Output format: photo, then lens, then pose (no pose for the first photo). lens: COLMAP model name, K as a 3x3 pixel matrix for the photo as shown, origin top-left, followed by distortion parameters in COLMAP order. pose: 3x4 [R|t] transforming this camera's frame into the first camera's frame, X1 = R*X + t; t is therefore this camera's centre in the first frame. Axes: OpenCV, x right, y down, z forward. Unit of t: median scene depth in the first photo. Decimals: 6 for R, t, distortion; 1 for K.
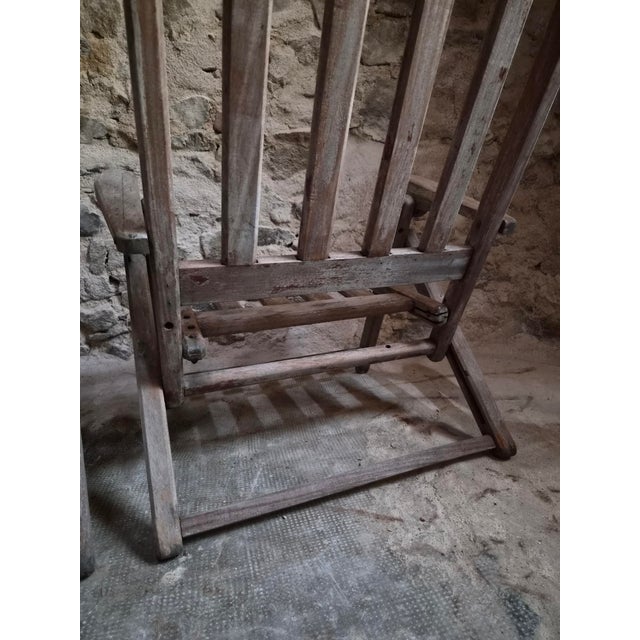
lens RADIAL K [[432.3, 0, 322.8], [0, 432.3, 322.2], [0, 0, 1]] dist [0.059228, -0.045229]
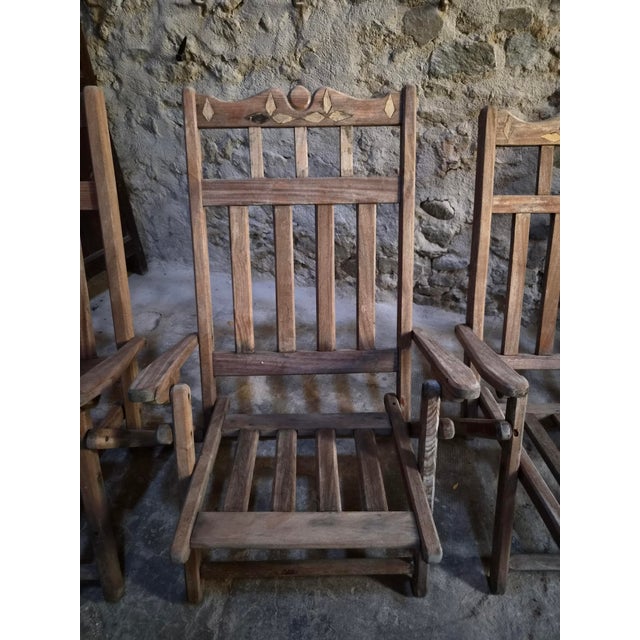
lens RADIAL K [[432.3, 0, 321.2], [0, 432.3, 320.5], [0, 0, 1]] dist [0.059228, -0.045229]
pose [[0.927595, 0.241127, -0.285350, -0.739067], [-0.110072, 0.906307, 0.408034, -0.463991], [0.357003, -0.347081, 0.867227, -0.425965]]
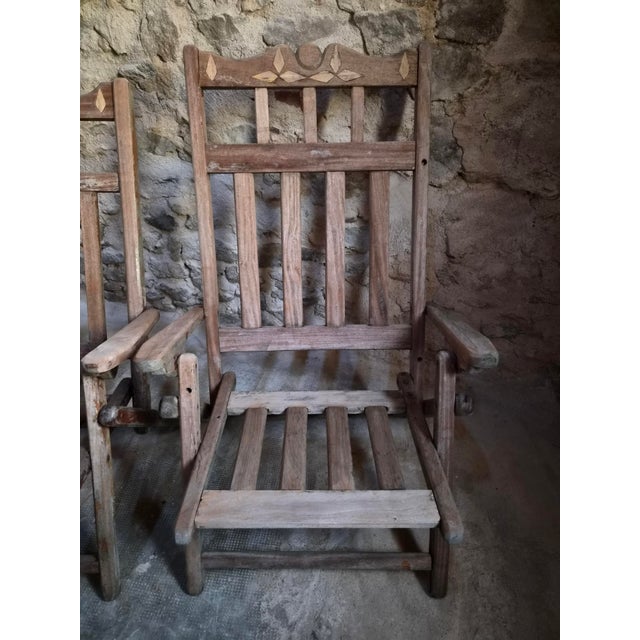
lens RADIAL K [[432.3, 0, 316.8], [0, 432.3, 319.0], [0, 0, 1]] dist [0.059228, -0.045229]
pose [[0.927636, 0.227377, -0.296294, 0.281494], [-0.104263, 0.919440, 0.379156, -0.506722], [0.358636, -0.320827, 0.876613, 0.009807]]
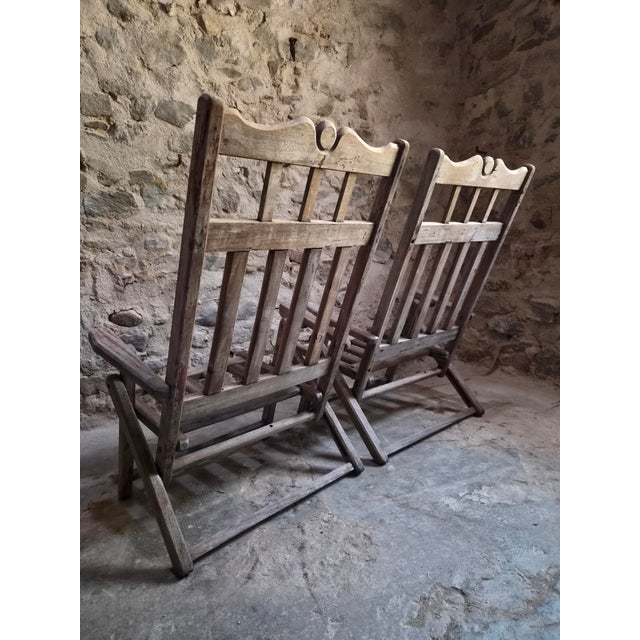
lens RADIAL K [[432.3, 0, 325.5], [0, 432.3, 317.5], [0, 0, 1]] dist [0.059228, -0.045229]
pose [[0.955628, -0.069813, 0.286183, -0.640924], [0.100208, 0.990614, -0.092960, -0.043672], [-0.277007, 0.117513, 0.953655, -0.662972]]
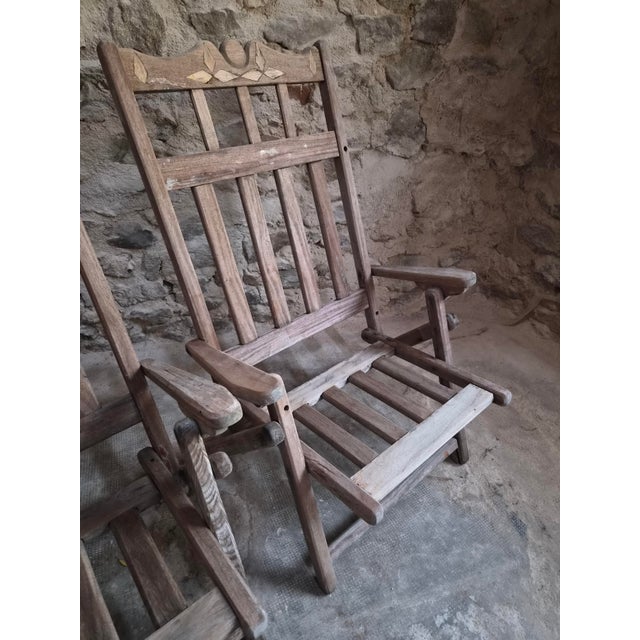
lens RADIAL K [[432.3, 0, 326.9], [0, 432.3, 322.8], [0, 0, 1]] dist [0.059228, -0.045229]
pose [[0.965708, -0.088658, 0.244024, -0.397707], [-0.012114, 0.923480, 0.383455, -0.476594], [-0.259348, -0.373261, 0.890738, -0.154291]]
